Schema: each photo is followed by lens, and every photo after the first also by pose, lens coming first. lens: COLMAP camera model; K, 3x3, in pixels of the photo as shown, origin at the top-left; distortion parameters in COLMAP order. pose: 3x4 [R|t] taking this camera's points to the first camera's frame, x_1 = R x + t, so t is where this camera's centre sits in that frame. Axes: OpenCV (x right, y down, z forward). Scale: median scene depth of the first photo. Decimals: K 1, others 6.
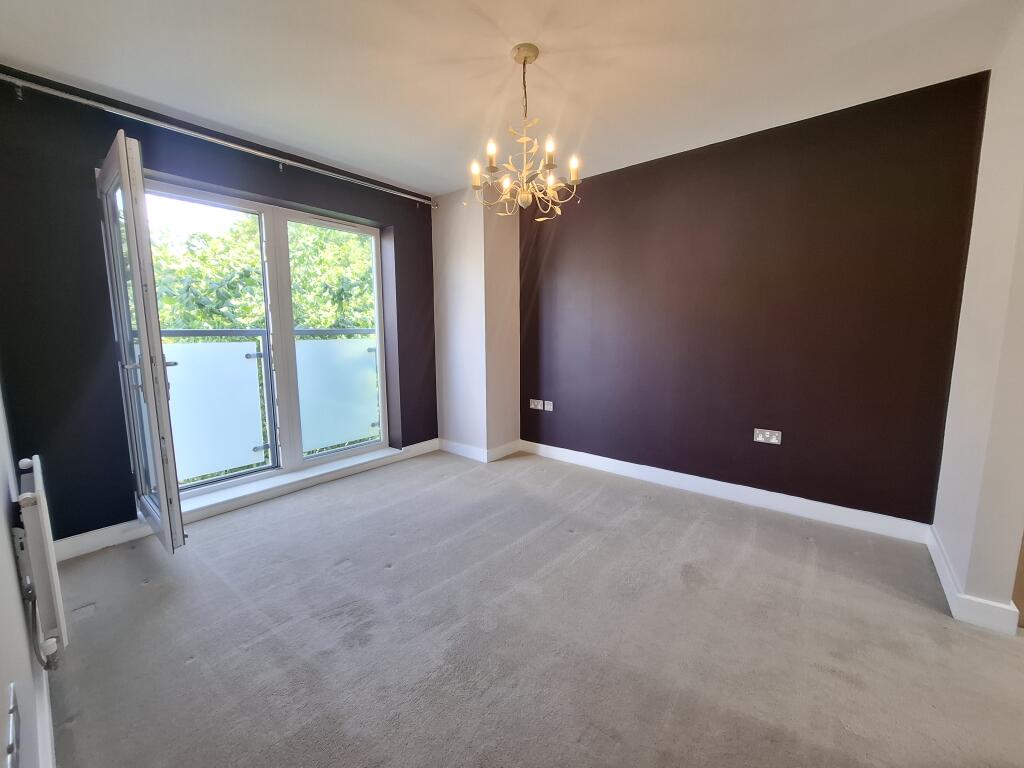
lens RADIAL K [[406.4, 0, 512.9], [0, 406.4, 380.6], [0, 0, 1]] dist [0.000727, 0.000103]
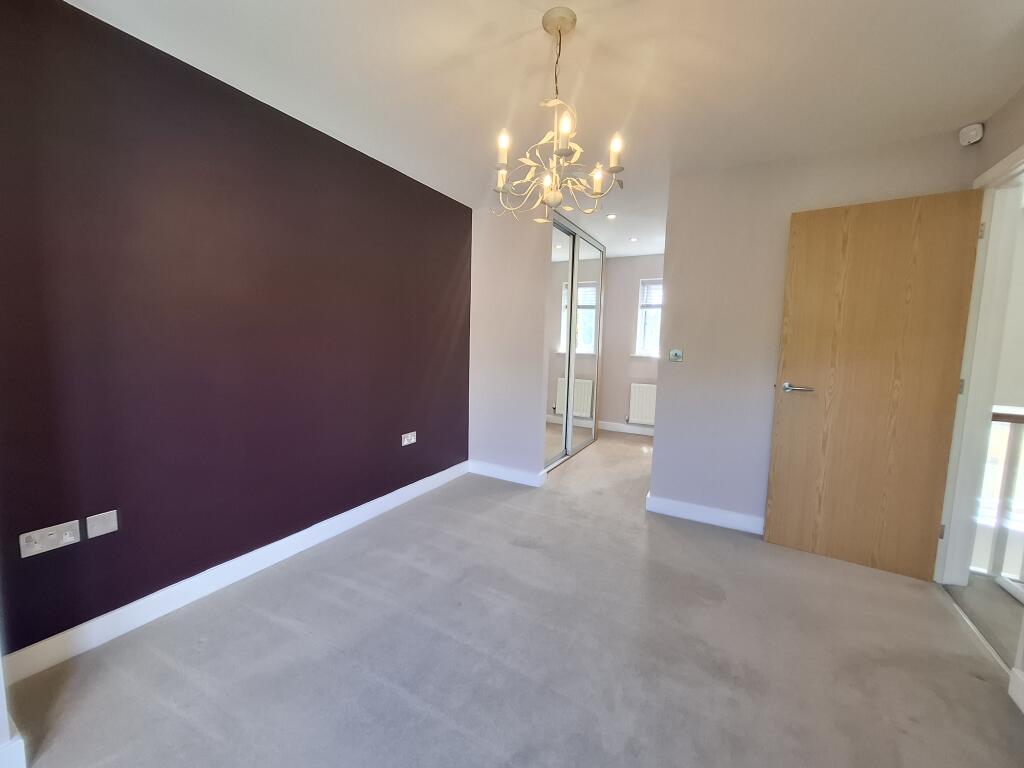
lens RADIAL K [[406.4, 0, 512.2], [0, 406.4, 385.6], [0, 0, 1]] dist [0.000727, 0.000103]
pose [[-0.176565, -0.100556, 0.979139, -0.554354], [0.106226, 0.987011, 0.120520, -0.122640], [-0.978540, 0.125290, -0.163590, 0.891928]]
